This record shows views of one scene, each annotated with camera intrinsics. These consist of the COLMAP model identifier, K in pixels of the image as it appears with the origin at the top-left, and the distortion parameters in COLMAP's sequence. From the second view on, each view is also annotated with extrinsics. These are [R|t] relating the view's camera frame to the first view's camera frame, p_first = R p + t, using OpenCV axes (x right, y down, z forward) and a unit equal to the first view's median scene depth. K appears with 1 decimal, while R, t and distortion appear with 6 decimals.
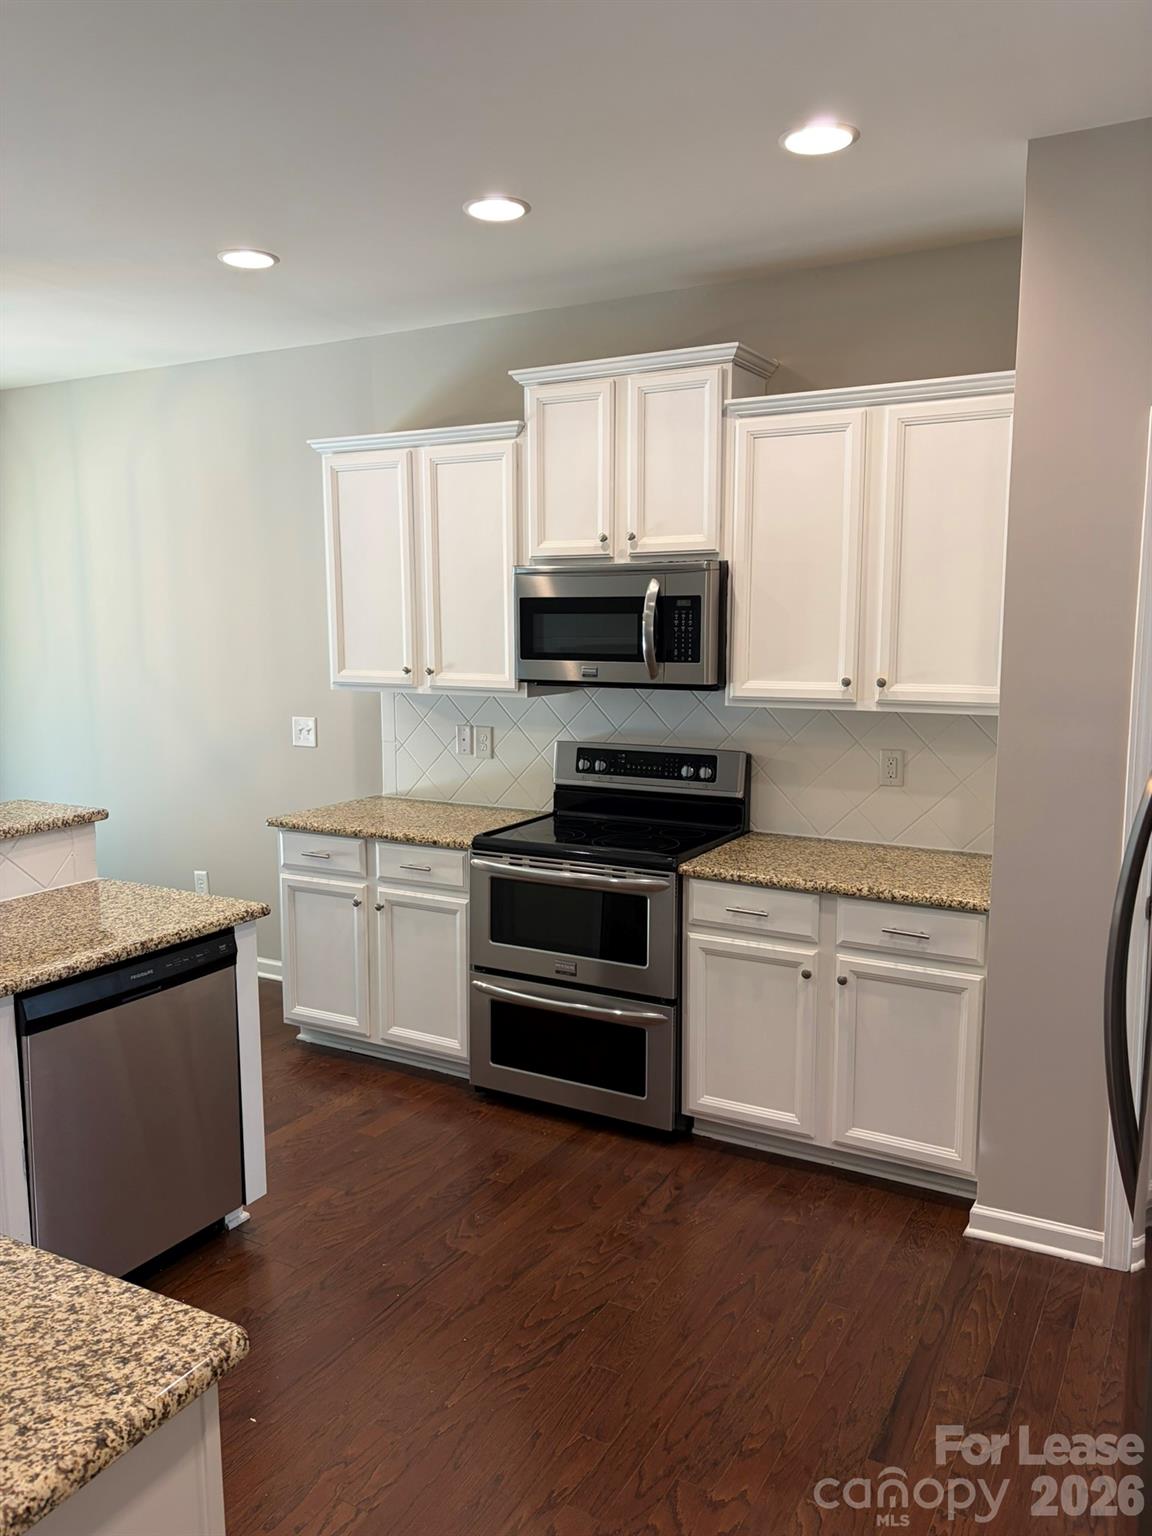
lens RADIAL K [[1164.6, 0, 575.1], [0, 1164.6, 773.4], [0, 0, 1]] dist [0.022403, -0.012407]
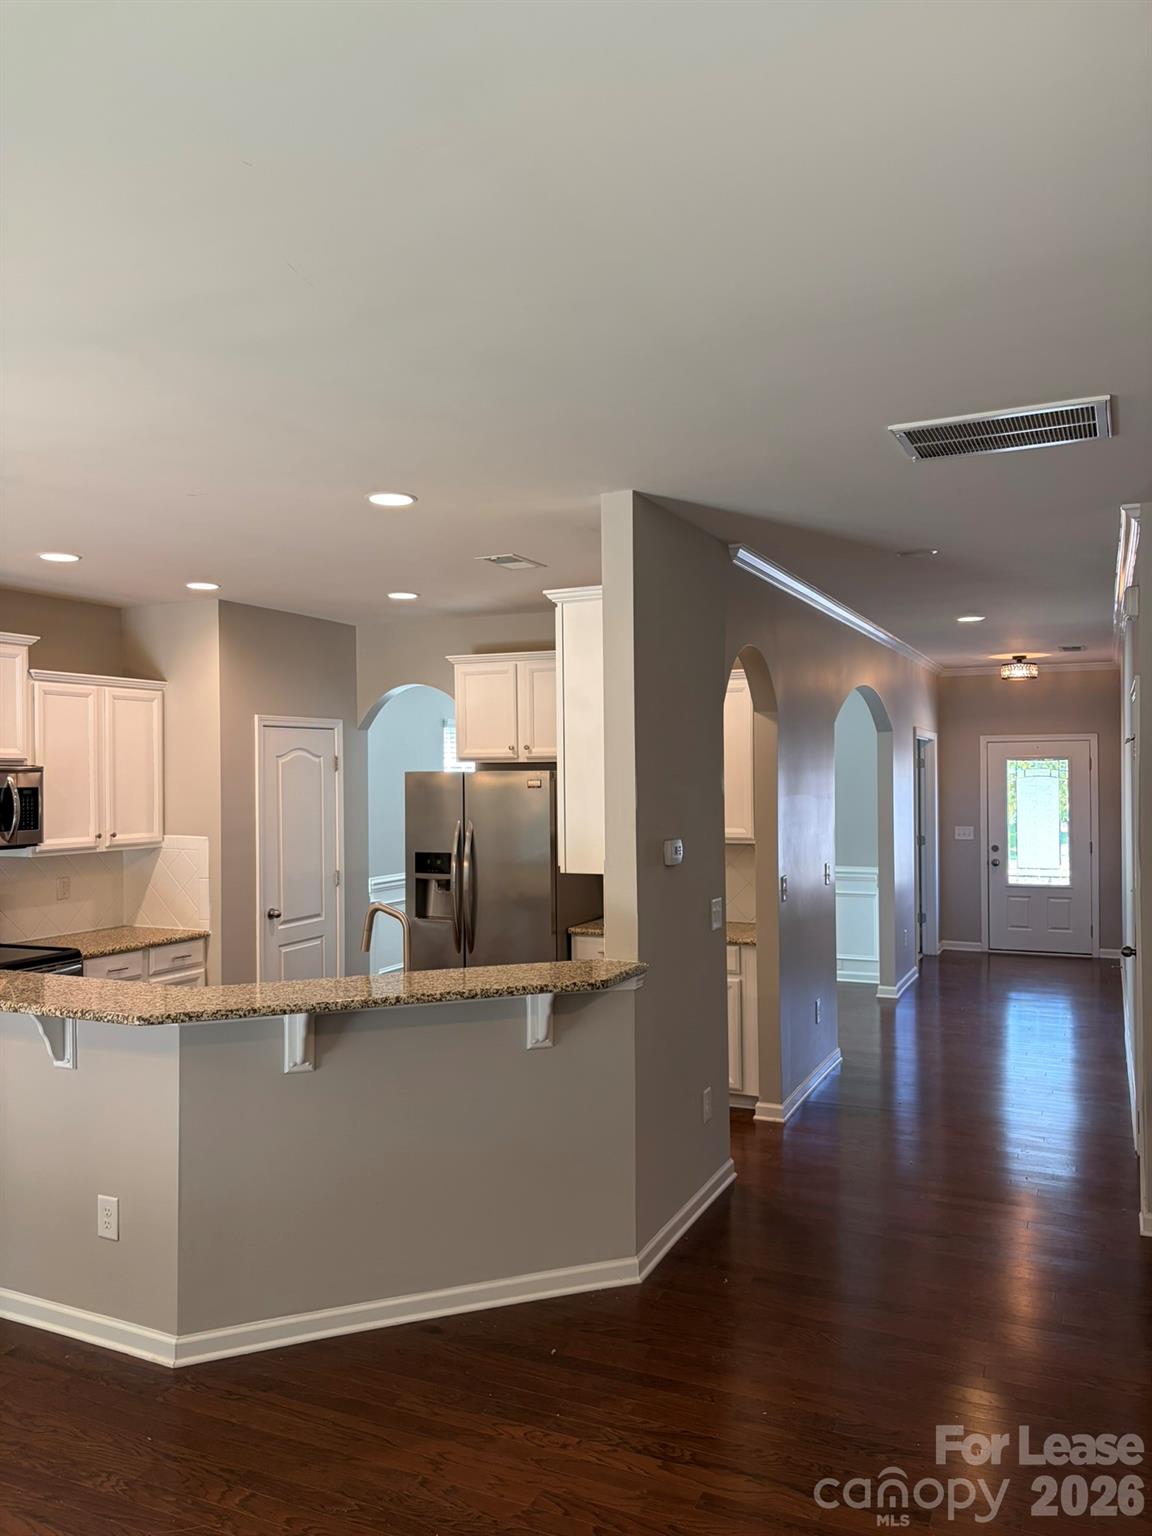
lens RADIAL K [[1164.6, 0, 568.4], [0, 1164.6, 778.1], [0, 0, 1]] dist [0.022403, -0.012407]
pose [[-0.080405, 0.002282, 0.996760, -1.467410], [0.145556, 0.989305, 0.009477, -0.072232], [-0.986077, 0.145846, -0.079878, 0.394218]]
